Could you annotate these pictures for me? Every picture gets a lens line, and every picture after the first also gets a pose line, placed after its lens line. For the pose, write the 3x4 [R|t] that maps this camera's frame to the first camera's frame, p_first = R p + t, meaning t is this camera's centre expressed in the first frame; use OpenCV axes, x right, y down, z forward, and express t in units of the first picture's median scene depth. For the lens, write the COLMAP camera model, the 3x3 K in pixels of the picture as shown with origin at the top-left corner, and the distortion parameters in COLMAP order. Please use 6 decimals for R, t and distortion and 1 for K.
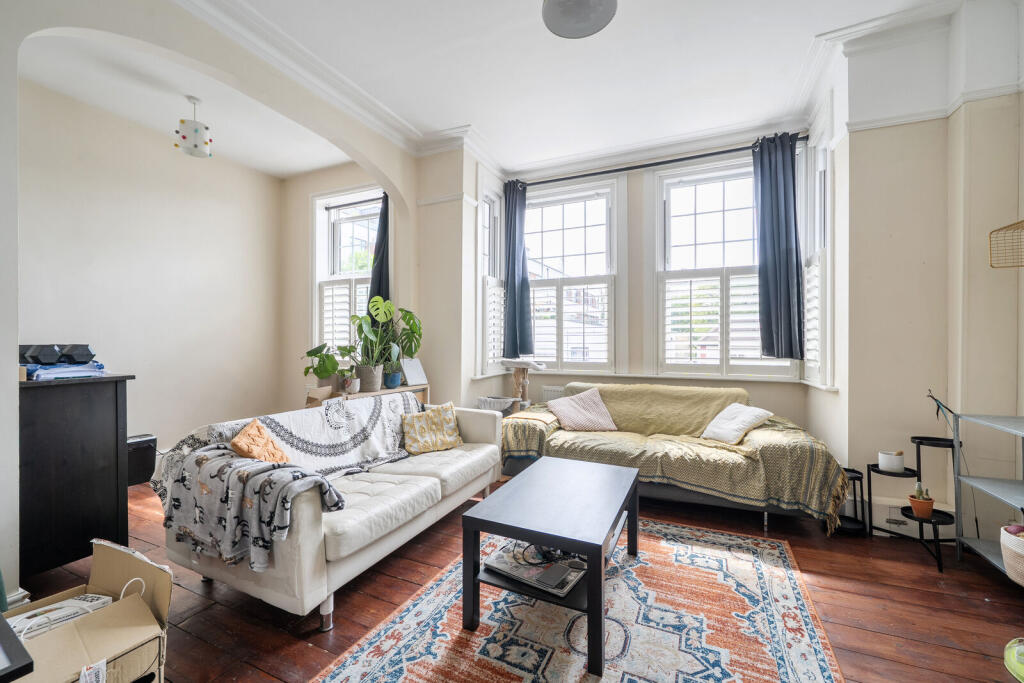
lens RADIAL K [[402.3, 0, 514.3], [0, 402.3, 345.8], [0, 0, 1]] dist [-0.003394, 0.000385]
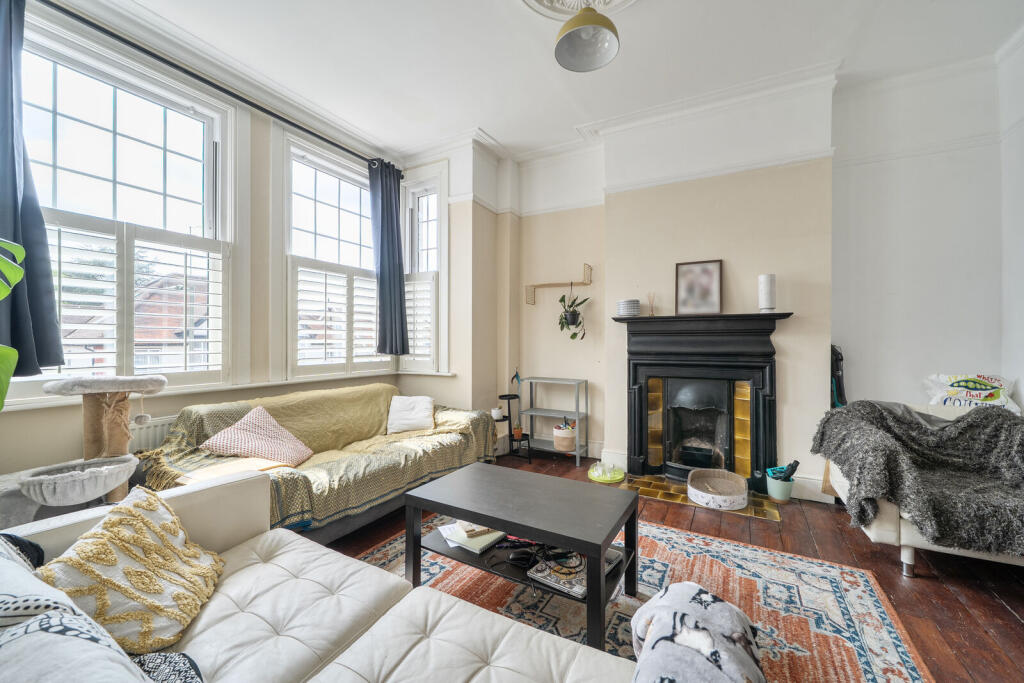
lens RADIAL K [[402.3, 0, 509.3], [0, 402.3, 344.6], [0, 0, 1]] dist [-0.003394, 0.000385]
pose [[0.099147, -0.007024, 0.995048, -0.474005], [0.004417, 0.999968, 0.006619, -0.004599], [-0.995063, 0.003739, 0.099175, 0.533590]]
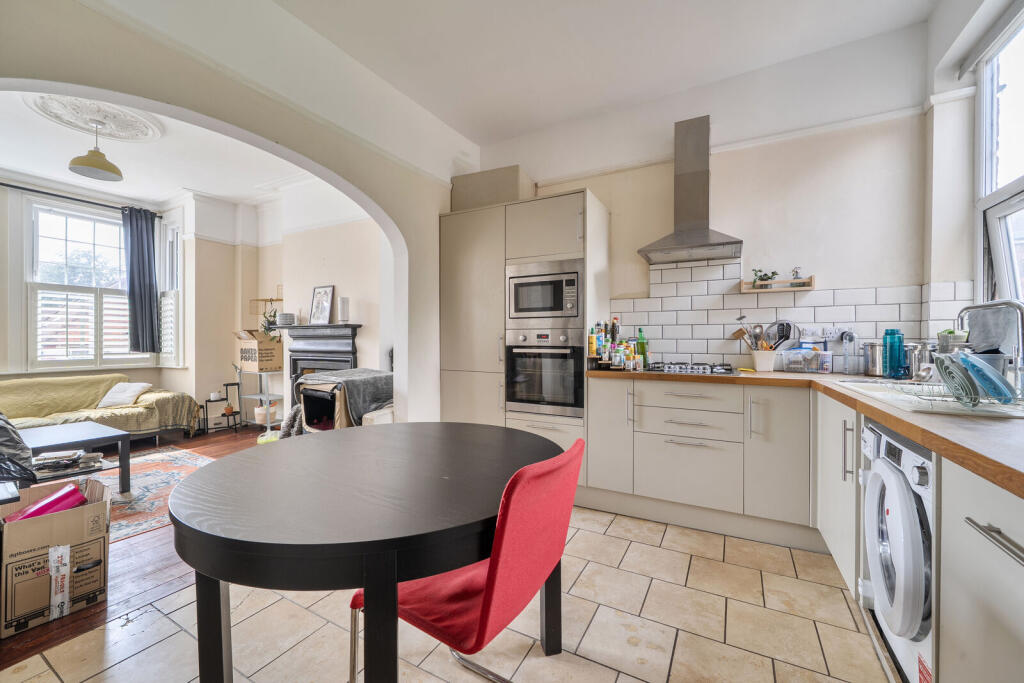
lens RADIAL K [[402.3, 0, 512.4], [0, 402.3, 338.6], [0, 0, 1]] dist [-0.003394, 0.000385]
pose [[0.090693, 0.000434, 0.995879, -0.757031], [0.005510, 0.999984, -0.000937, -0.012918], [-0.995864, 0.005573, 0.090690, -0.563554]]
